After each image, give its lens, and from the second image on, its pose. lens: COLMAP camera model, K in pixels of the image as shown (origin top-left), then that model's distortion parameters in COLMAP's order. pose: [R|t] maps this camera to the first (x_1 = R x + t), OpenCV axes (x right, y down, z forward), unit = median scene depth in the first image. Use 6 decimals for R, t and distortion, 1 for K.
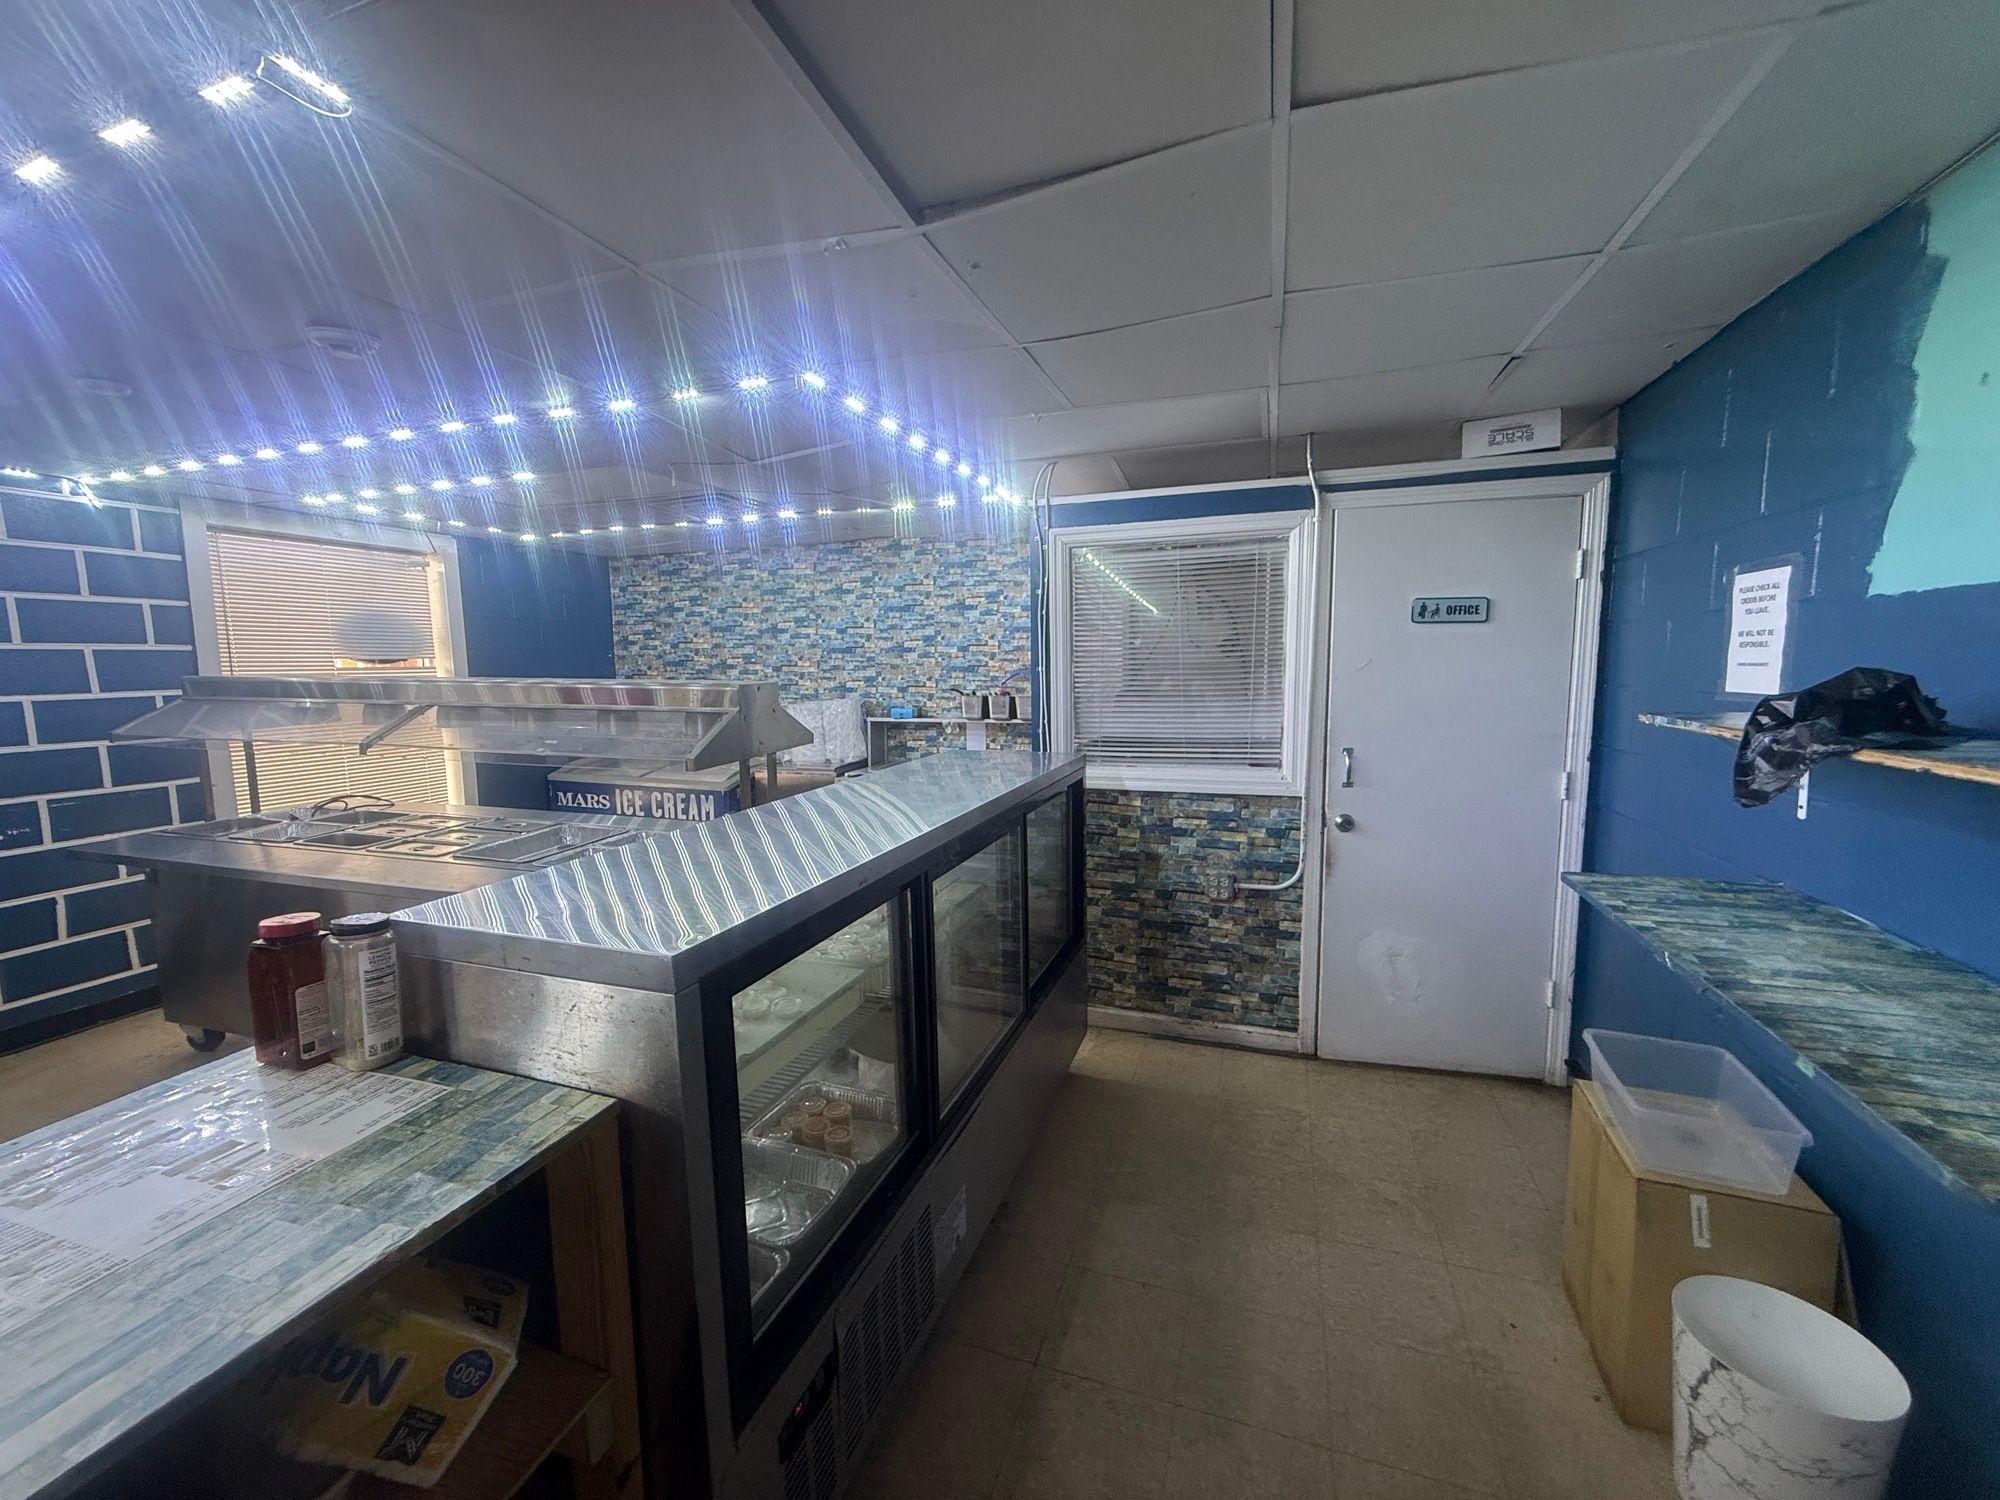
lens RADIAL K [[788.6, 0, 1000.0], [0, 788.6, 750.0], [0, 0, 1]] dist [-0.000056, 0.000032]
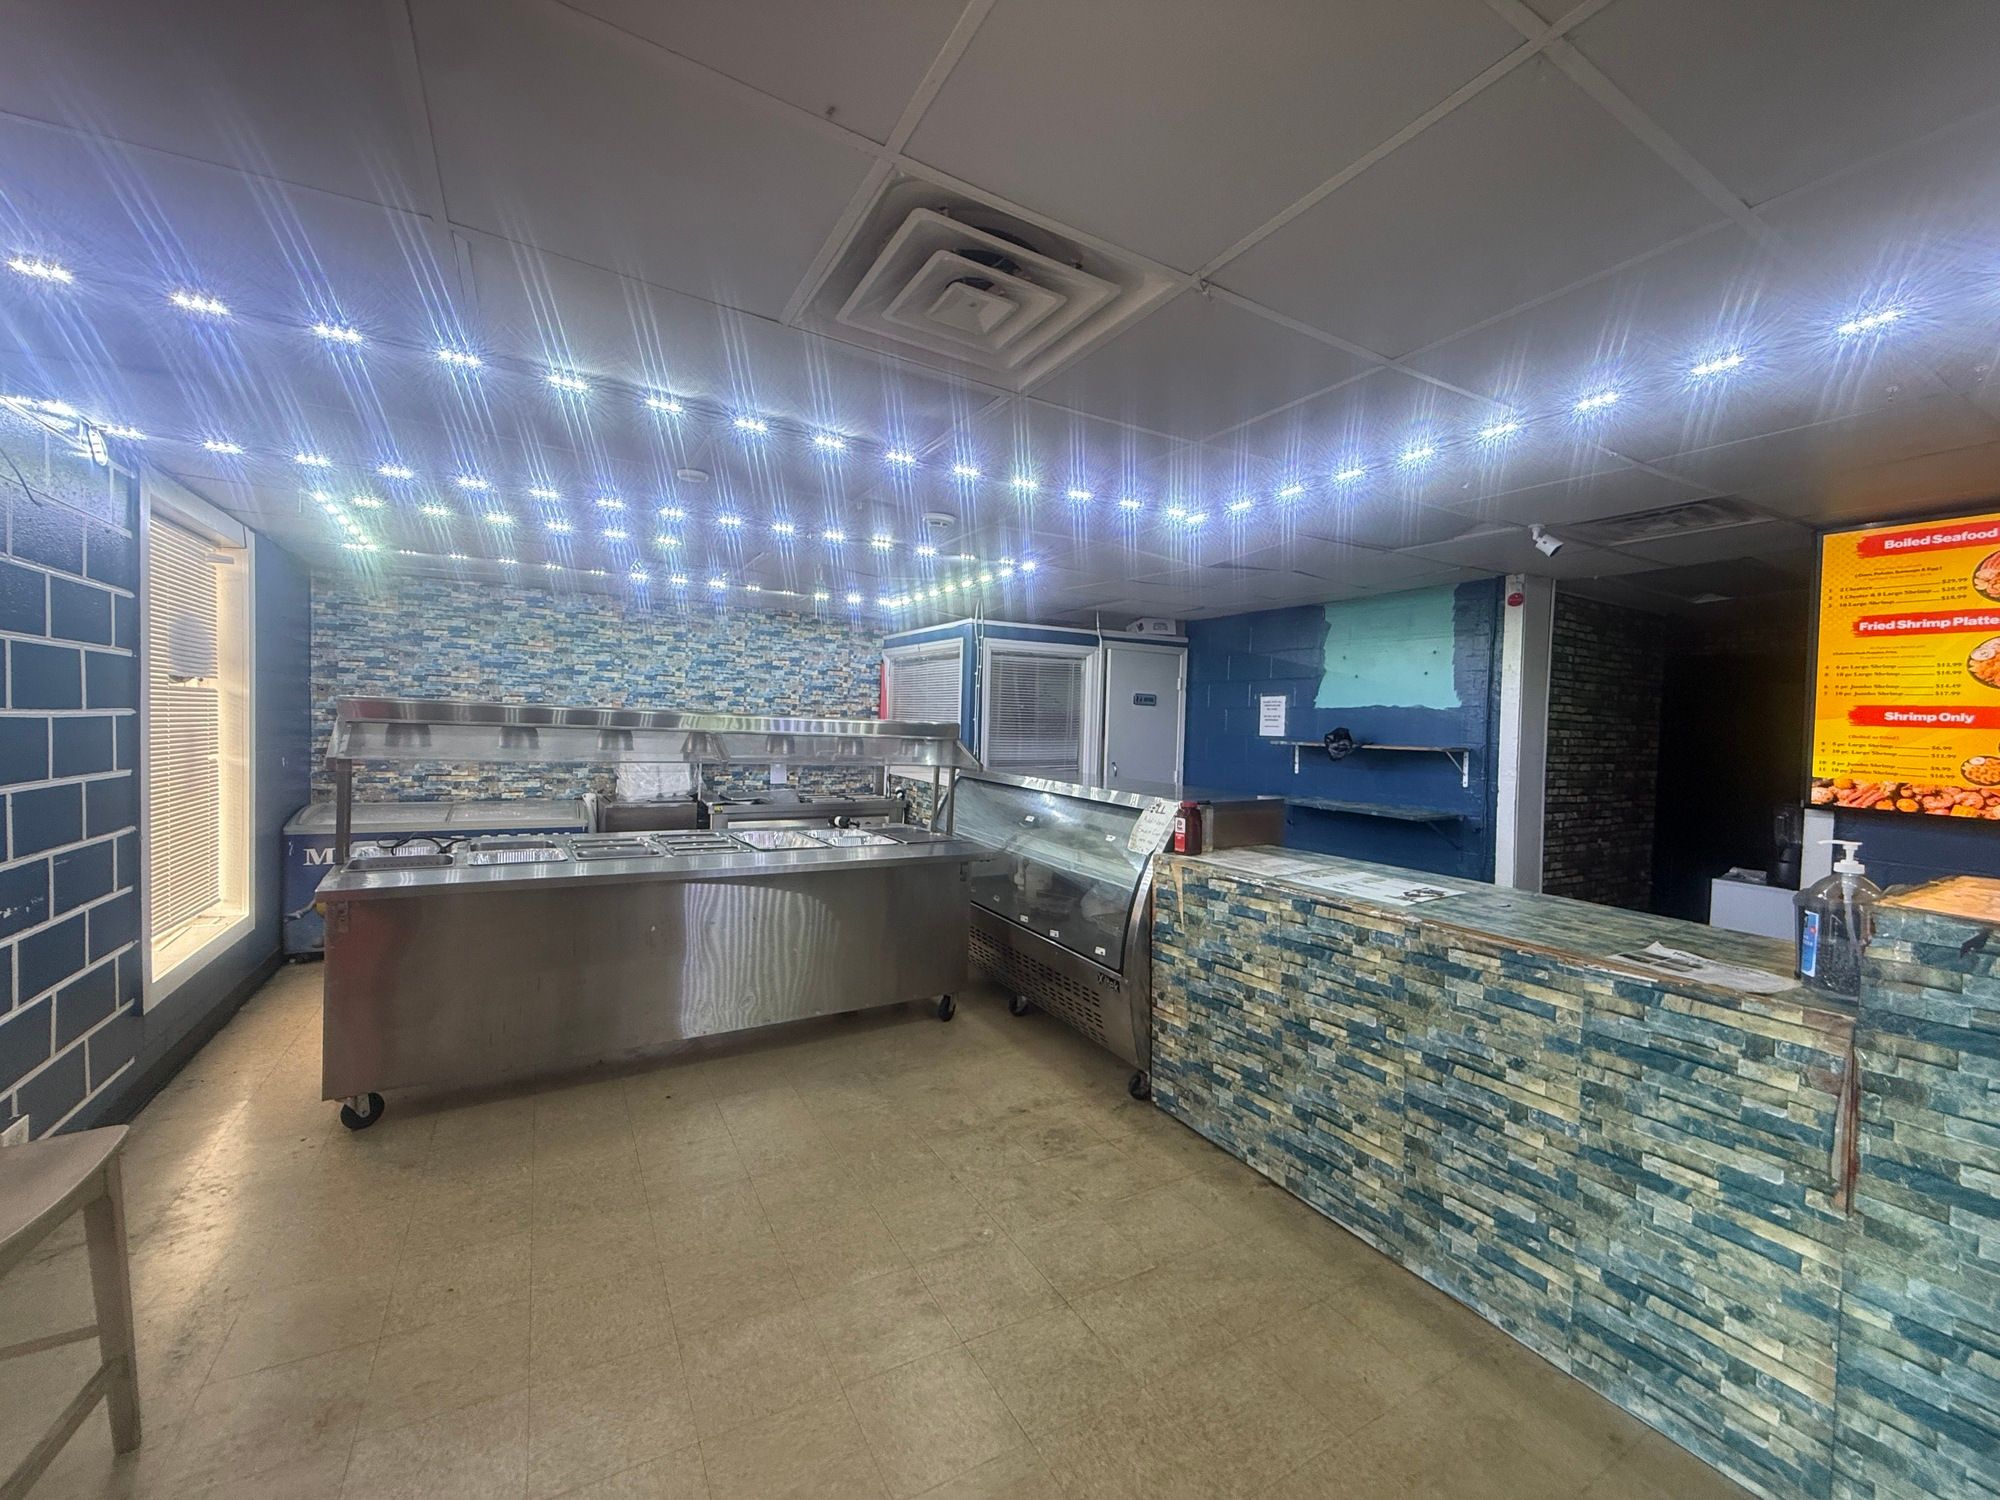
lens RADIAL K [[796.0, 0, 992.8], [0, 796.0, 750.6], [0, 0, 1]] dist [-0.000719, 0.000091]
pose [[0.658555, 0.003762, 0.752523, -0.756745], [0.050635, 0.997500, -0.049299, 0.030350], [-0.750827, 0.070570, 0.656718, -0.080613]]
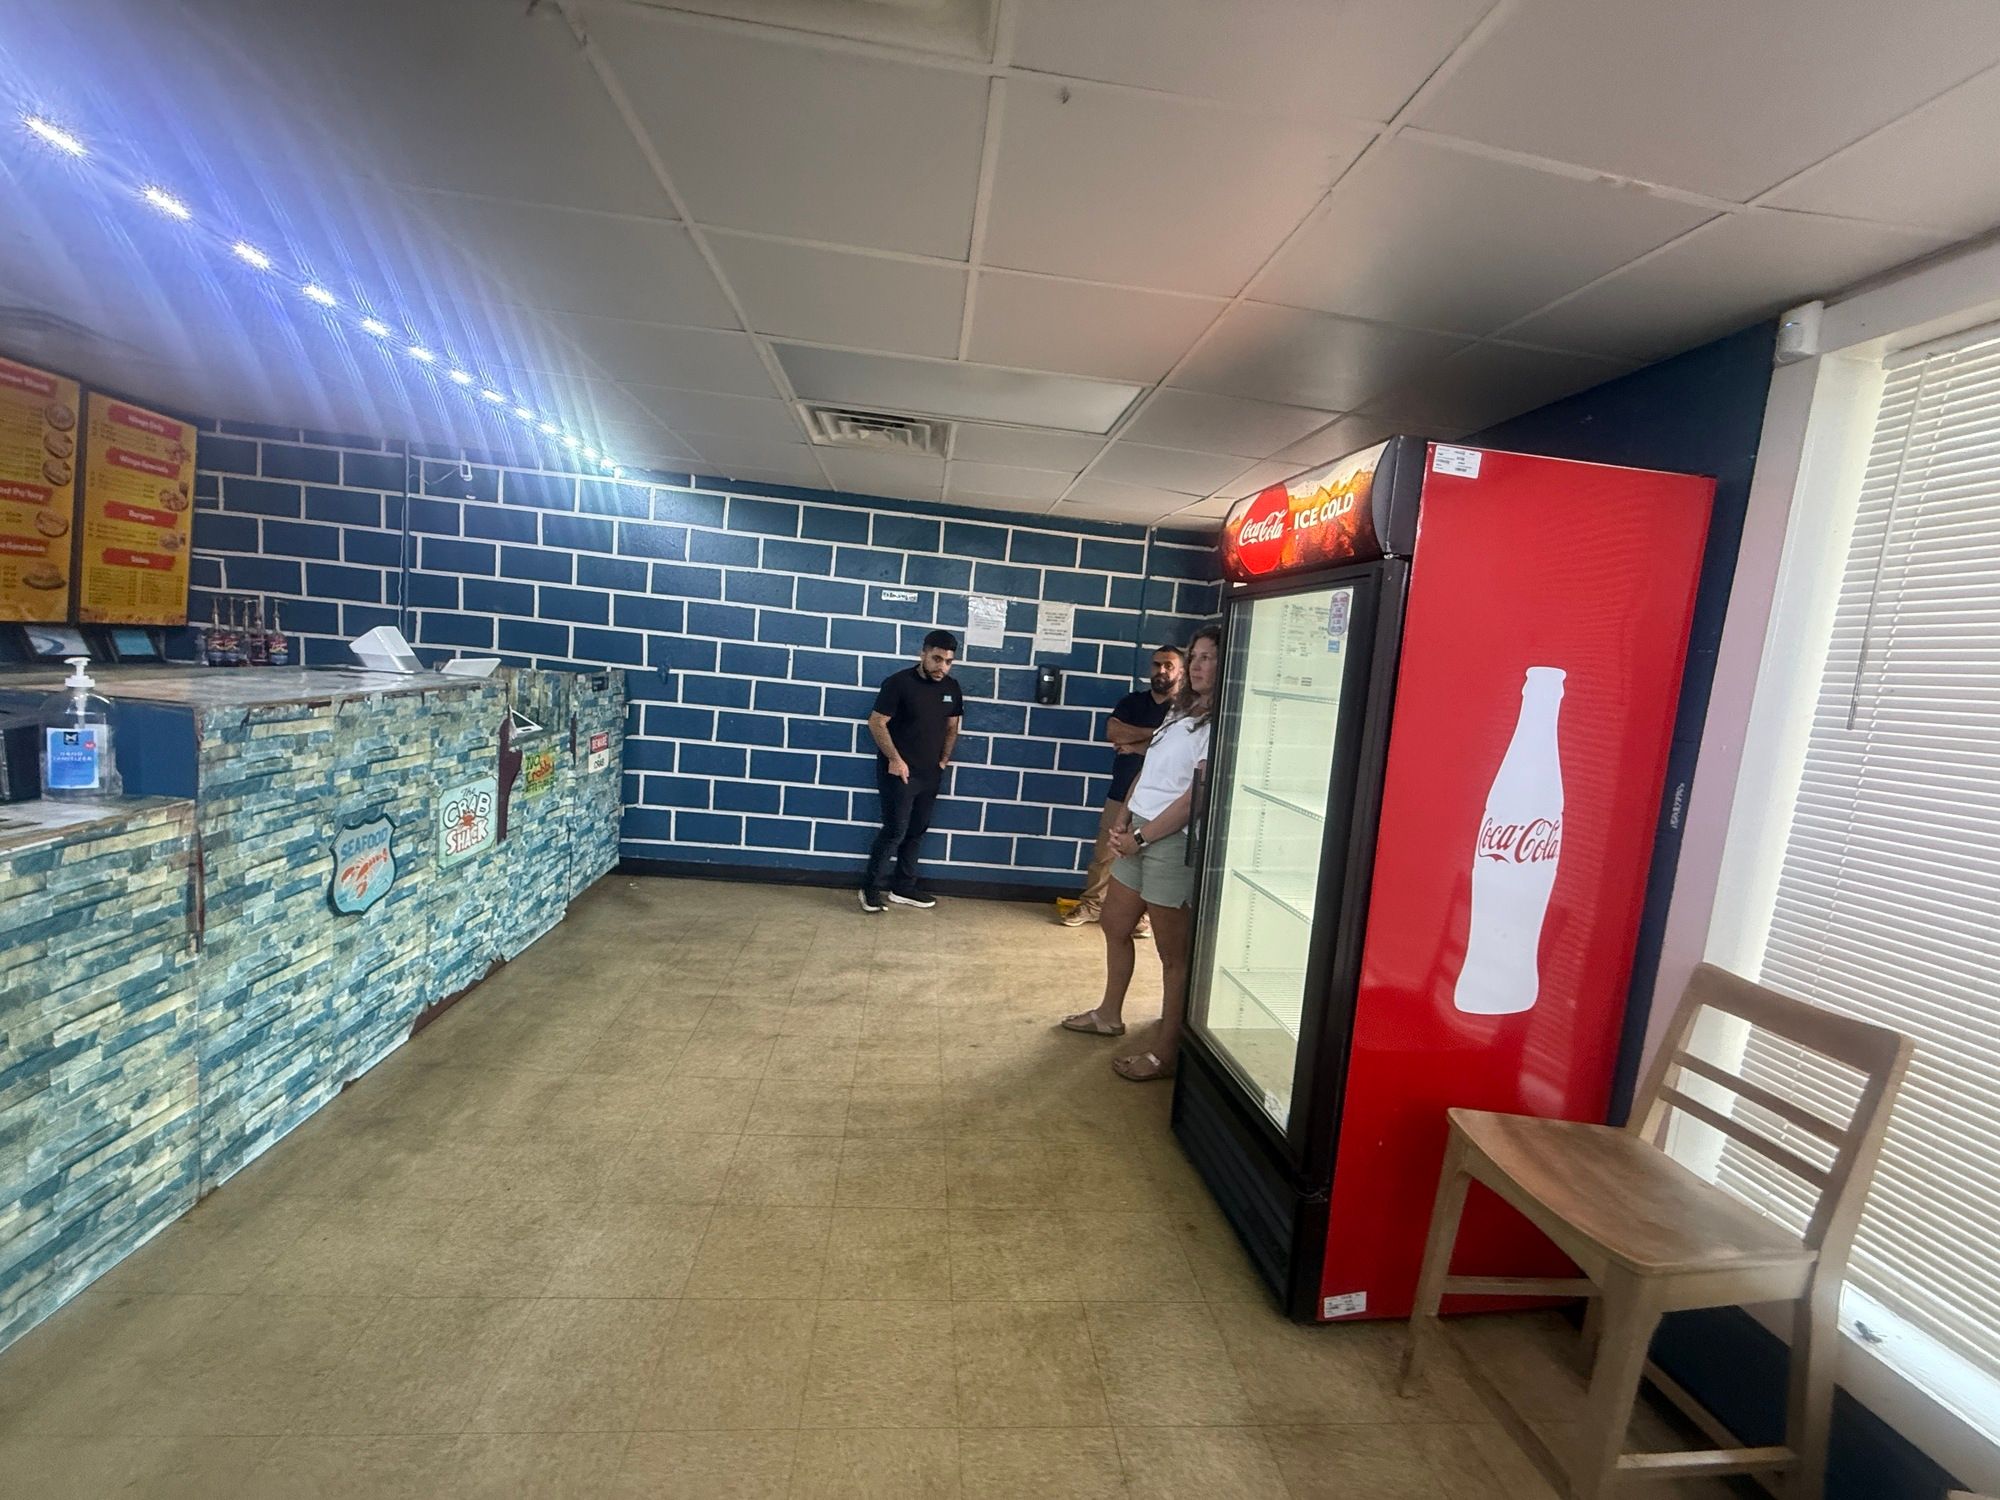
lens RADIAL K [[796.0, 0, 992.8], [0, 796.0, 750.6], [0, 0, 1]] dist [-0.000719, 0.000091]
pose [[-0.908252, -0.028430, -0.417456, -0.511161], [-0.131231, 0.966705, 0.219682, -0.018179], [0.397311, 0.254310, -0.881743, 0.330257]]
